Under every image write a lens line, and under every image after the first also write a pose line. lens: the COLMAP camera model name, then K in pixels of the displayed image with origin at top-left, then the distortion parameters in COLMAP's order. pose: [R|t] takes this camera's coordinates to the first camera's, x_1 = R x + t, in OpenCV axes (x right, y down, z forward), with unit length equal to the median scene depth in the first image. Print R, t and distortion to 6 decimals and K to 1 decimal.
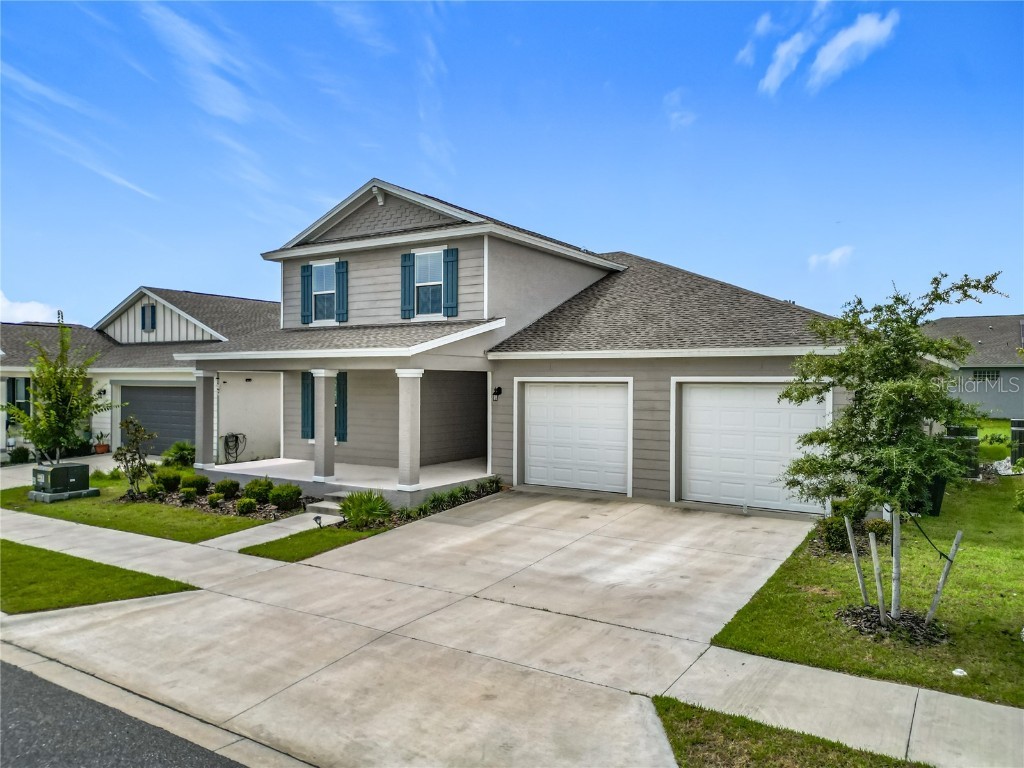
lens RADIAL K [[738.2, 0, 519.3], [0, 738.2, 380.3], [0, 0, 1]] dist [0.052301, -0.069742]
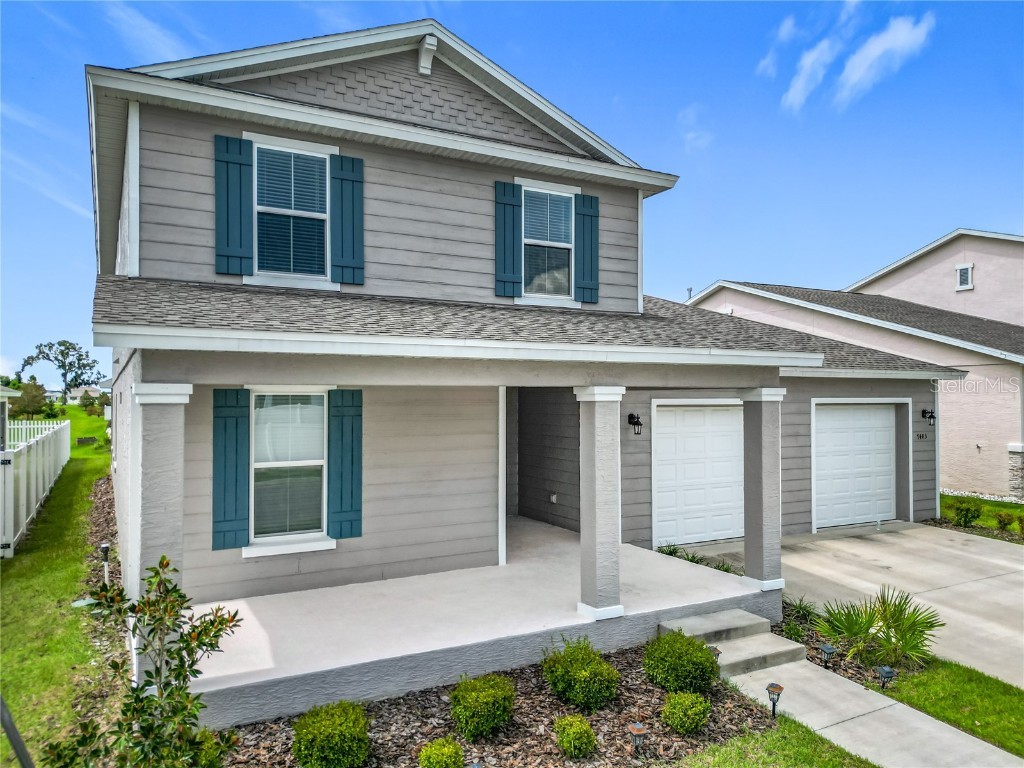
lens RADIAL K [[738.2, 0, 529.0], [0, 738.2, 386.8], [0, 0, 1]] dist [0.052301, -0.069742]
pose [[0.470796, 0.008758, 0.882198, -0.638802], [0.004135, 0.999918, -0.012133, -0.007626], [-0.882232, 0.009360, 0.470722, 0.715341]]
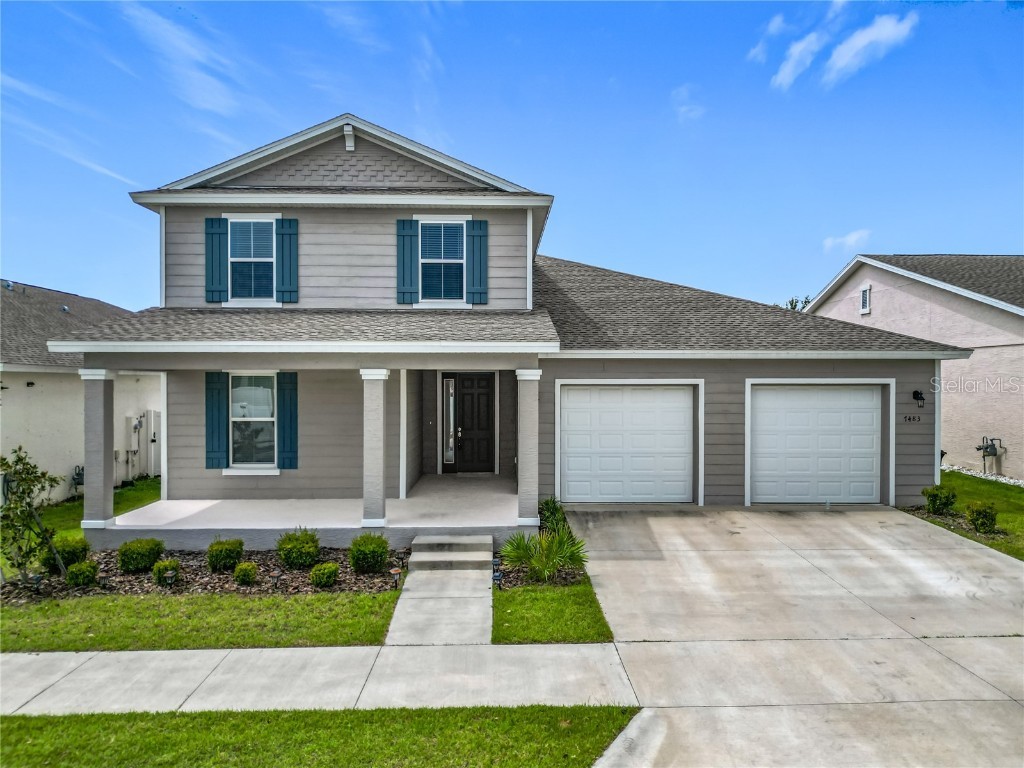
lens RADIAL K [[738.2, 0, 506.5], [0, 738.2, 384.3], [0, 0, 1]] dist [0.052301, -0.069742]
pose [[0.827869, -0.005172, 0.560897, -0.496654], [0.003757, 0.999986, 0.003677, -0.001615], [-0.560908, -0.000937, 0.827877, 0.299394]]
